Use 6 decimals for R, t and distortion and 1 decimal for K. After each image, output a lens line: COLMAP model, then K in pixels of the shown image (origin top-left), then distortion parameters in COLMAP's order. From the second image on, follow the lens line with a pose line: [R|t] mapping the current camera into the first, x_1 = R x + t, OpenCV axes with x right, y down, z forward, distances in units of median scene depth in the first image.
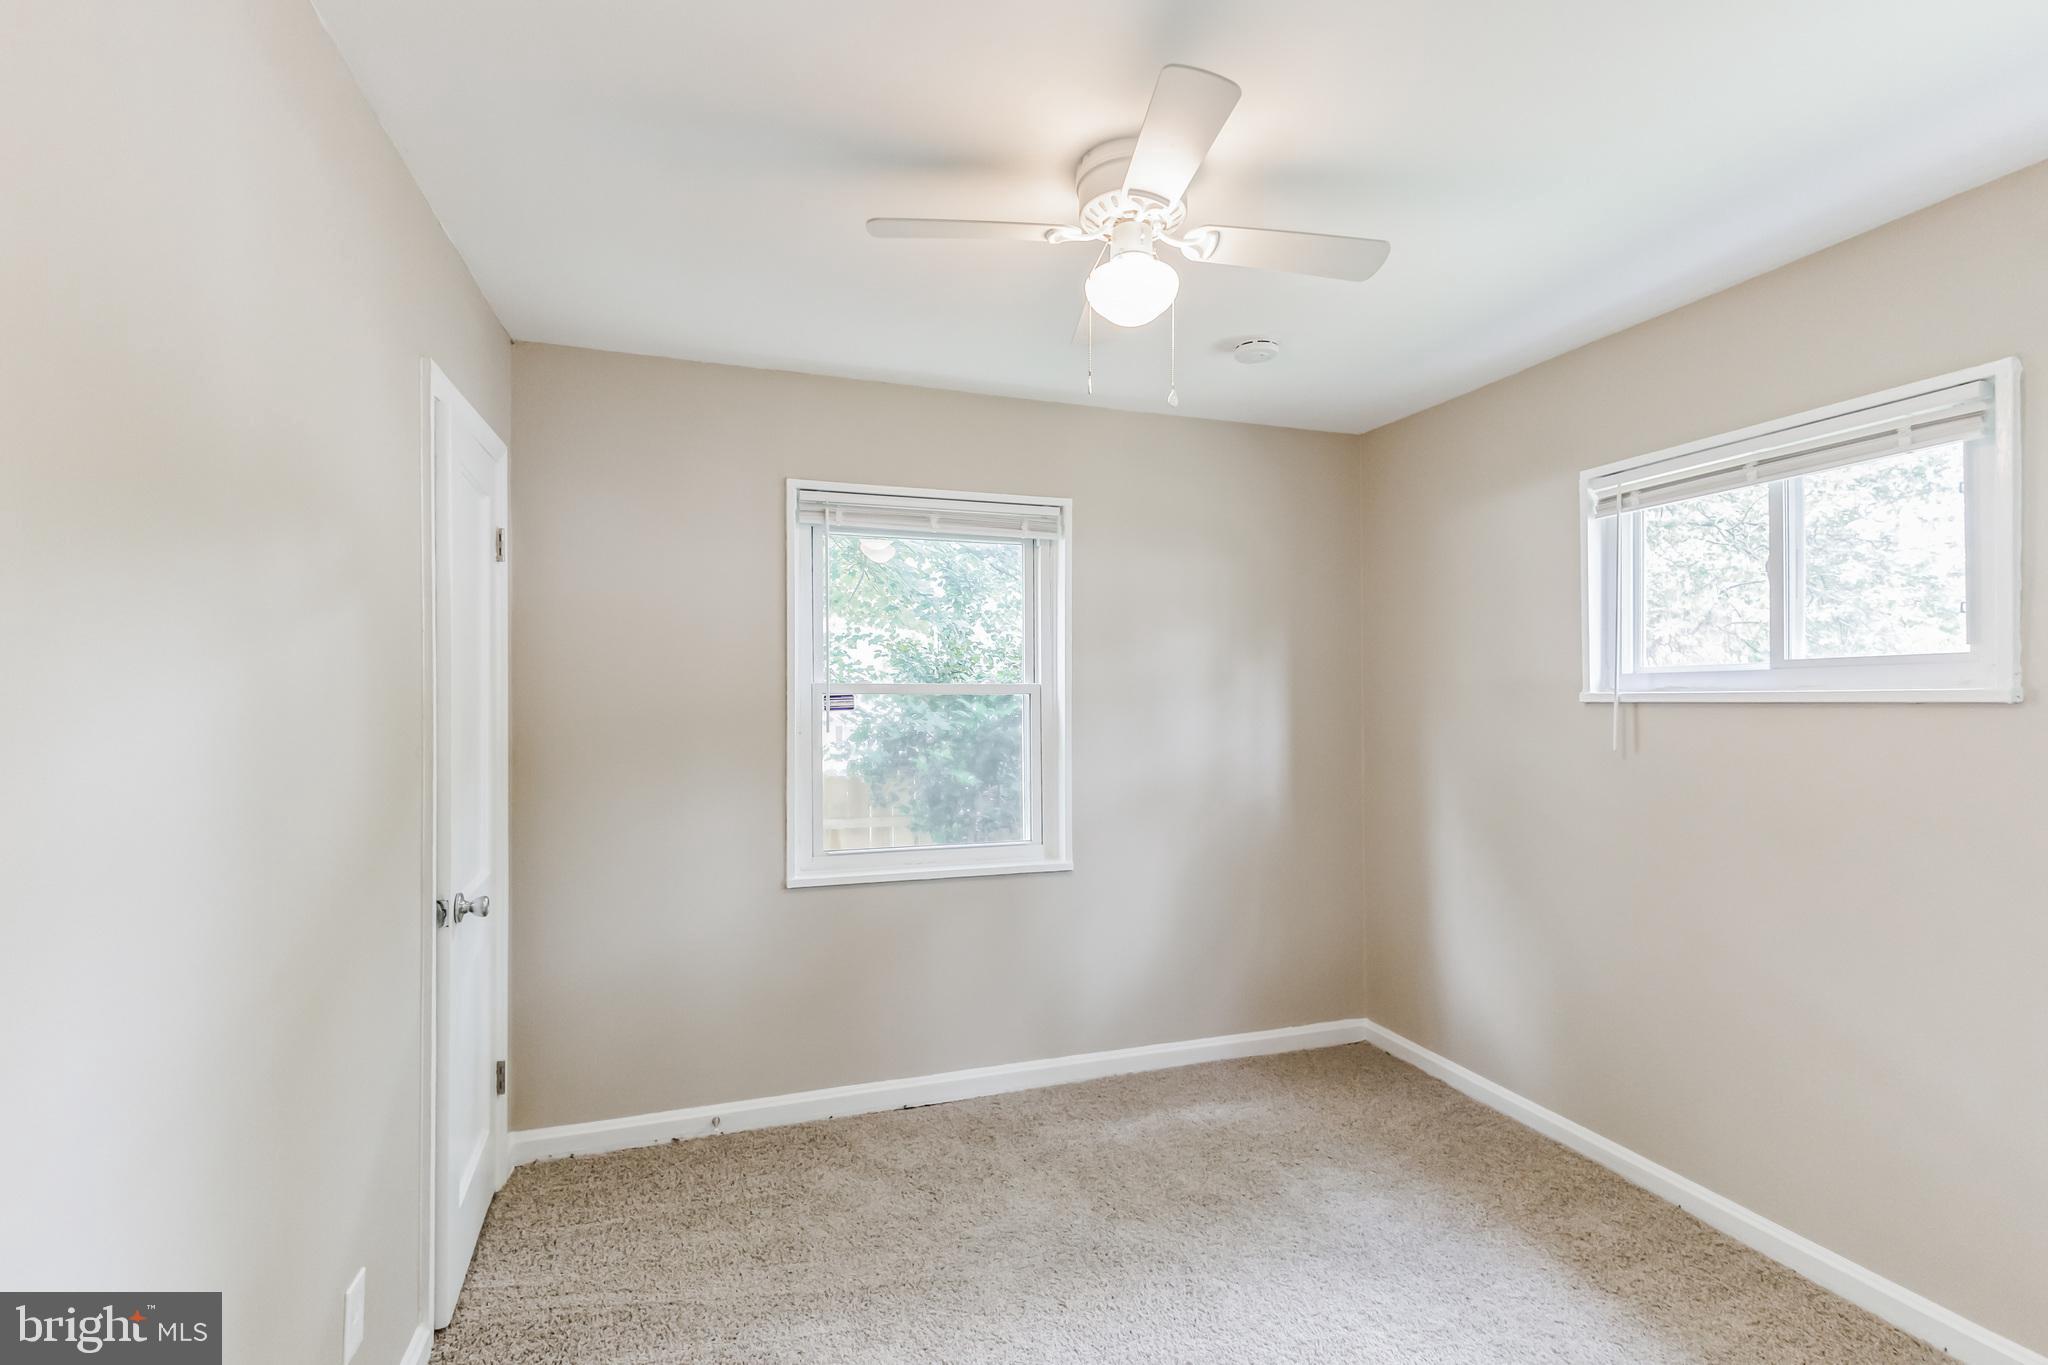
lens RADIAL K [[924.3, 0, 1026.2], [0, 924.3, 695.1], [0, 0, 1]] dist [0.002882, 0.000096]
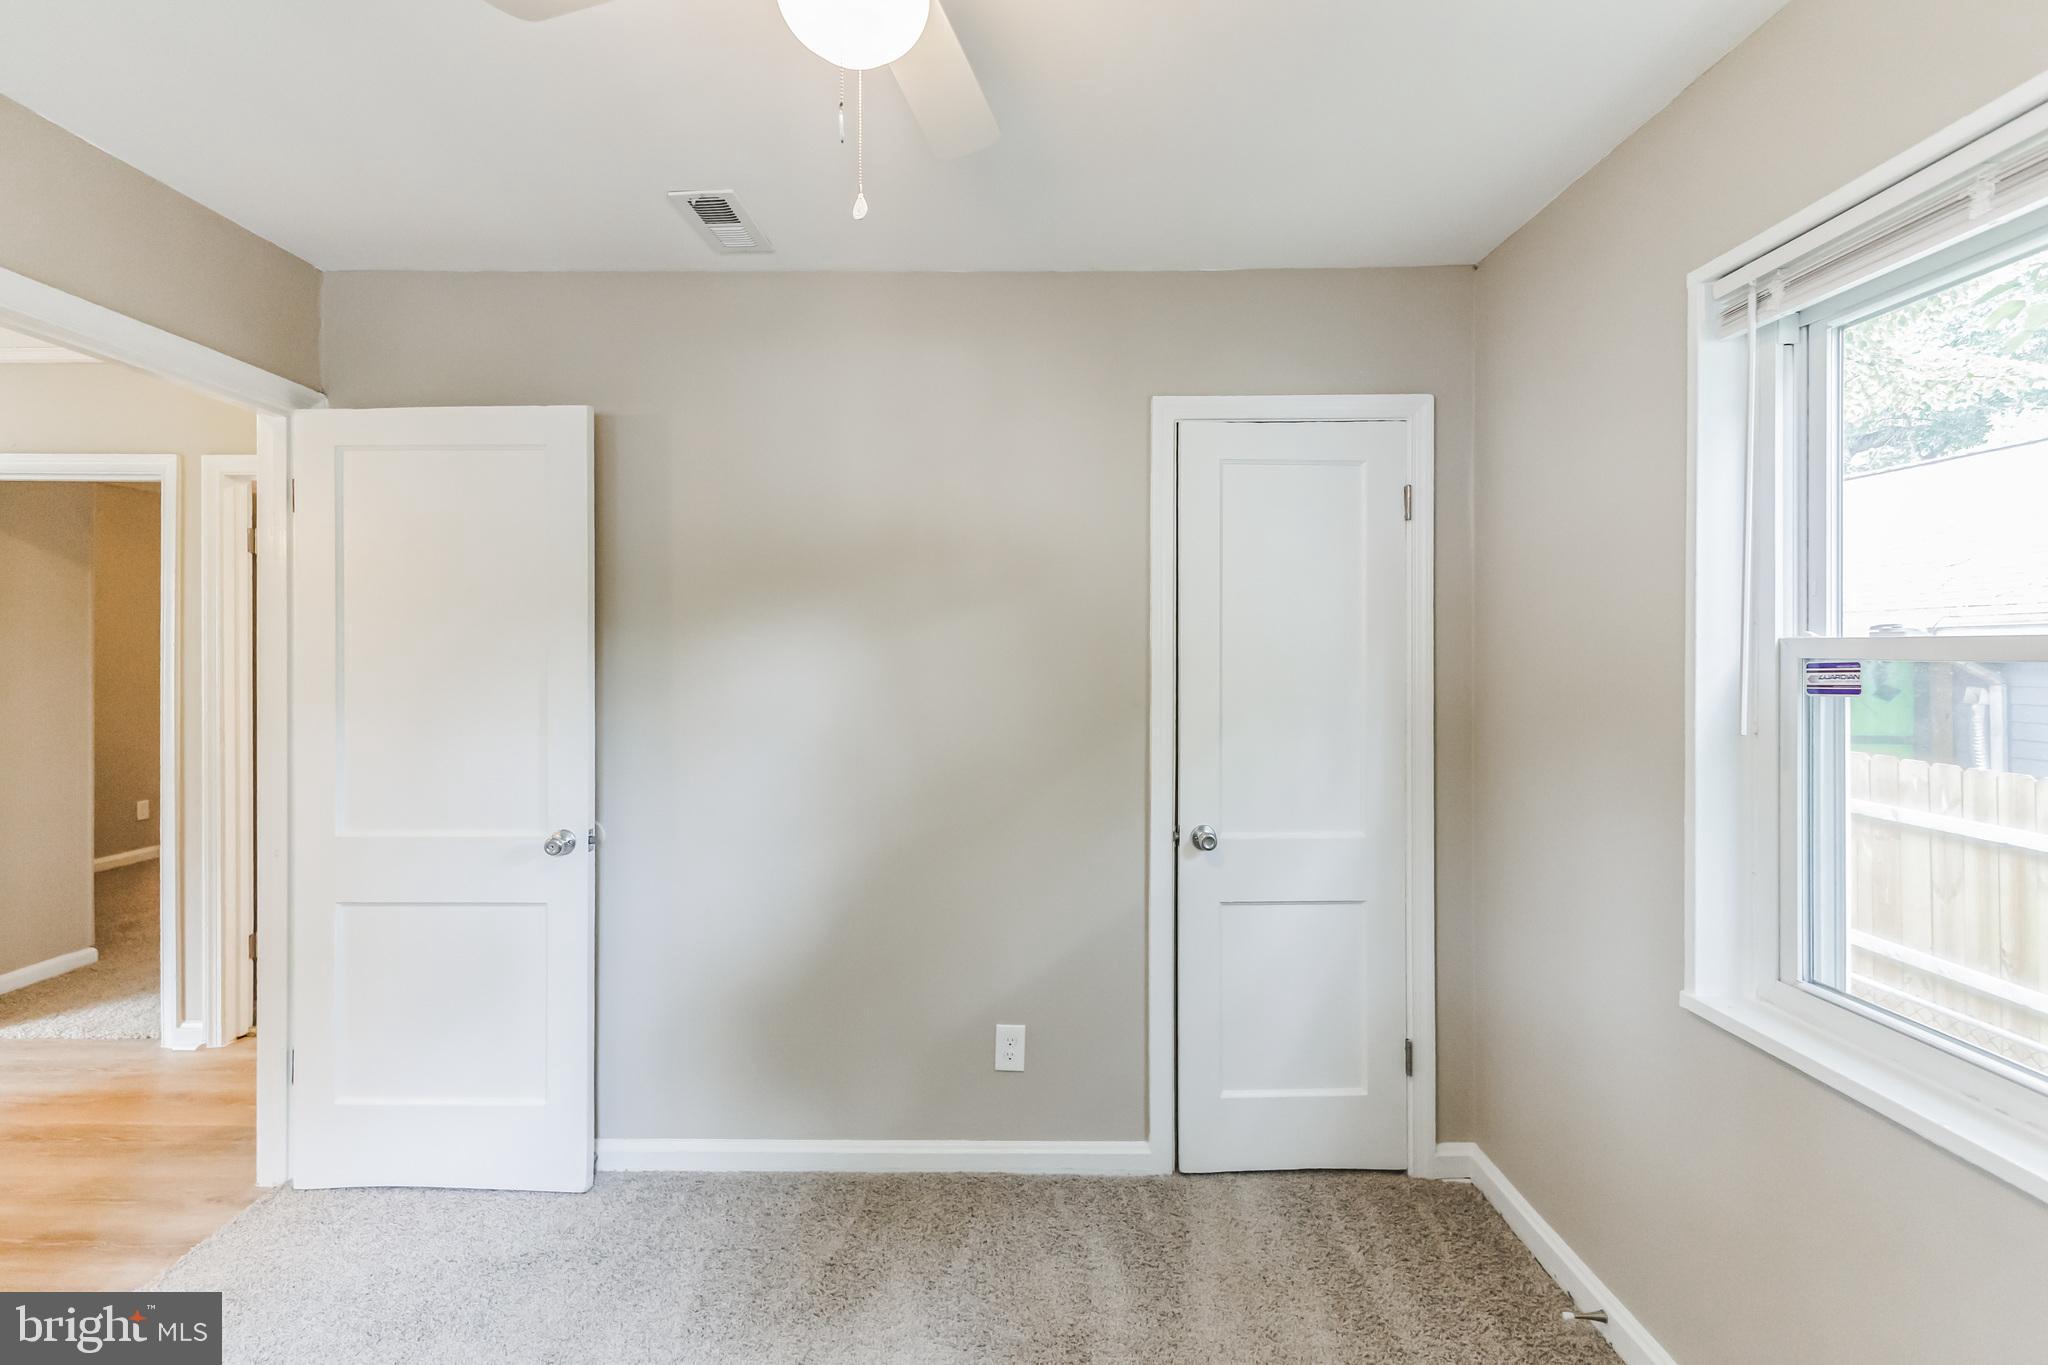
lens RADIAL K [[893.5, 0, 1028.4], [0, 893.5, 640.3], [0, 0, 1]] dist [0.000564, -0.000673]
pose [[-0.304751, -0.011826, -0.952359, 0.356770], [-0.007436, 0.999922, -0.010037, -0.003410], [0.952403, 0.004023, -0.304815, 0.744346]]
